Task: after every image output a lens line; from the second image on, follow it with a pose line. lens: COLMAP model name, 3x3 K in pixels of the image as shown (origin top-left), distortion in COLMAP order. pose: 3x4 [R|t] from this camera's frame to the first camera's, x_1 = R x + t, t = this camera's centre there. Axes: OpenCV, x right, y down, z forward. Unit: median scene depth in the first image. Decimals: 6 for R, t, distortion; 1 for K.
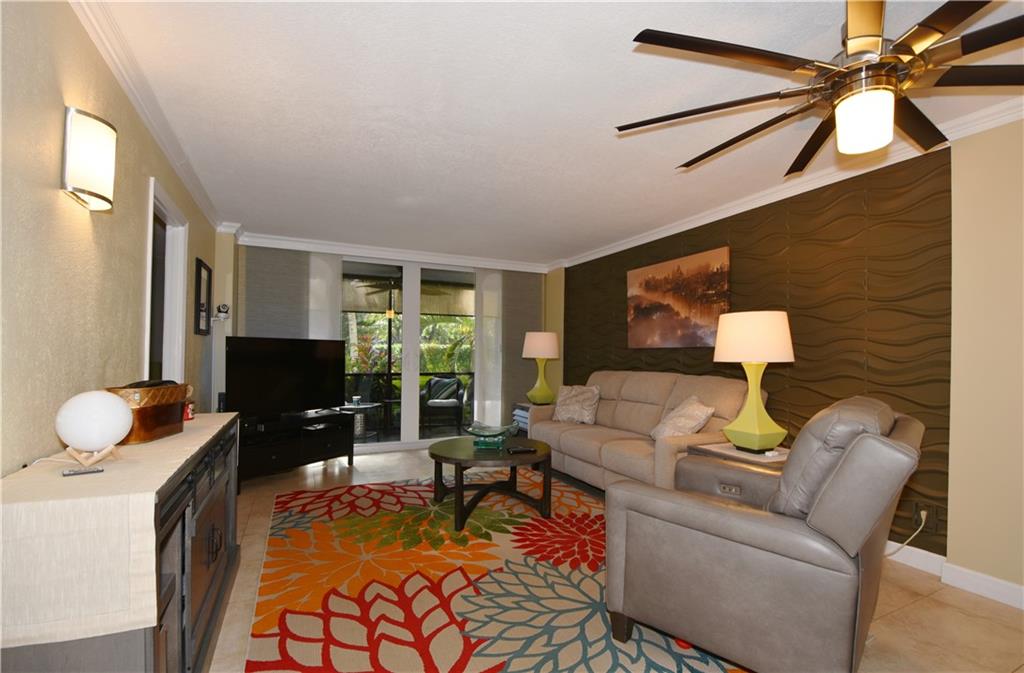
lens RADIAL K [[452.9, 0, 510.3], [0, 452.9, 348.2], [0, 0, 1]] dist [0.000692, 0.000035]
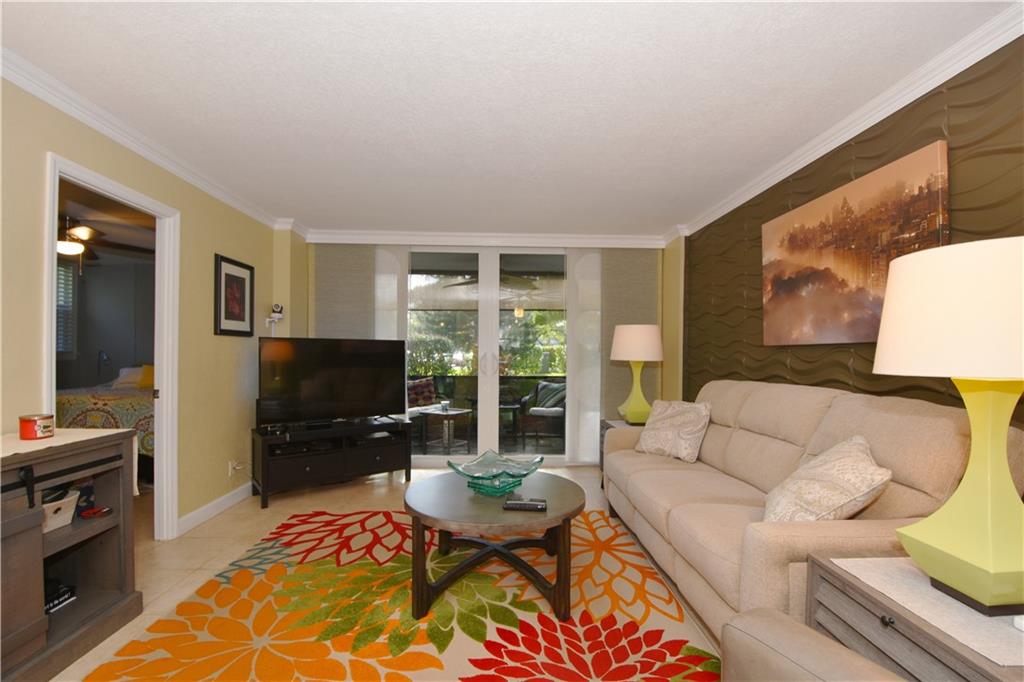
lens RADIAL K [[445.9, 0, 513.2], [0, 445.9, 355.1], [0, 0, 1]] dist [0.013573, -0.021777]
pose [[0.924959, -0.002196, -0.380061, 0.212012], [0.007621, 0.999889, 0.012769, 0.003396], [0.379991, -0.014708, 0.924873, 0.346479]]
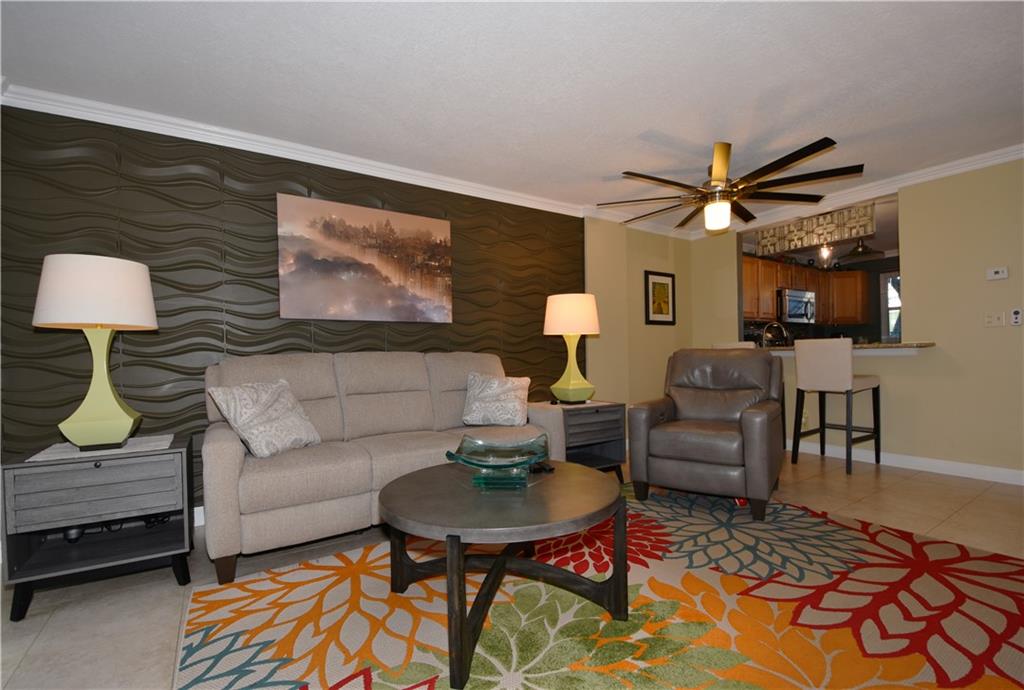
lens RADIAL K [[456.6, 0, 523.7], [0, 456.6, 360.3], [0, 0, 1]] dist [0.014555, -0.023819]
pose [[-0.156477, -0.014399, 0.987577, -0.504135], [0.000223, 0.999893, 0.014613, 0.059701], [-0.987682, 0.002507, -0.156457, 0.941891]]
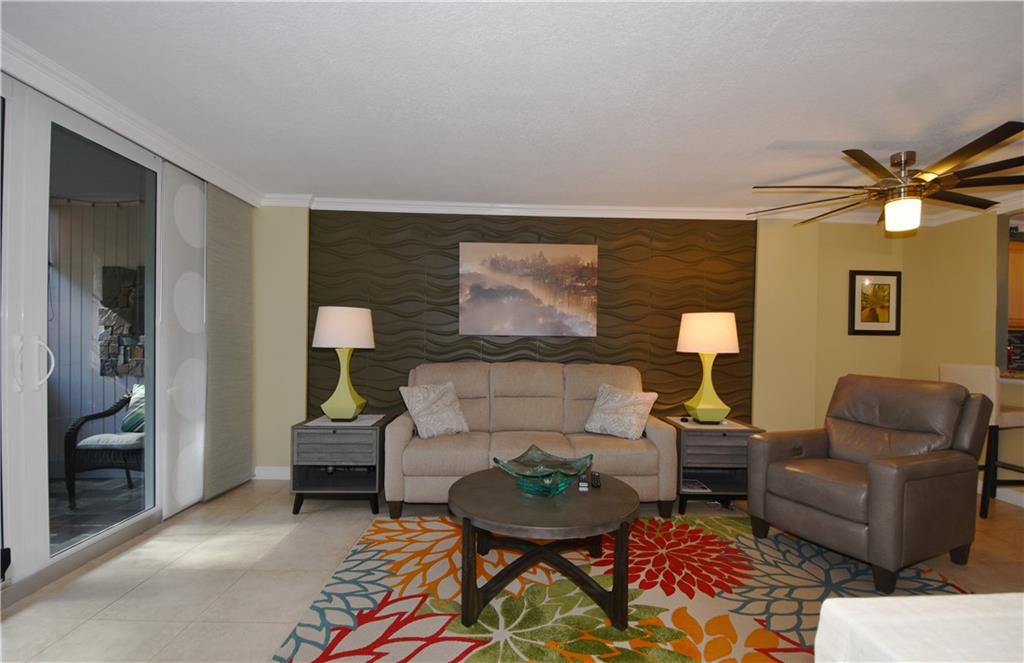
lens RADIAL K [[463.4, 0, 514.7], [0, 463.4, 344.1], [0, 0, 1]] dist [0.021961, -0.032458]
pose [[0.389876, -0.011087, 0.920800, -0.599876], [-0.025181, 0.999425, 0.022696, -0.005571], [-0.920523, -0.032035, 0.389373, 0.698735]]
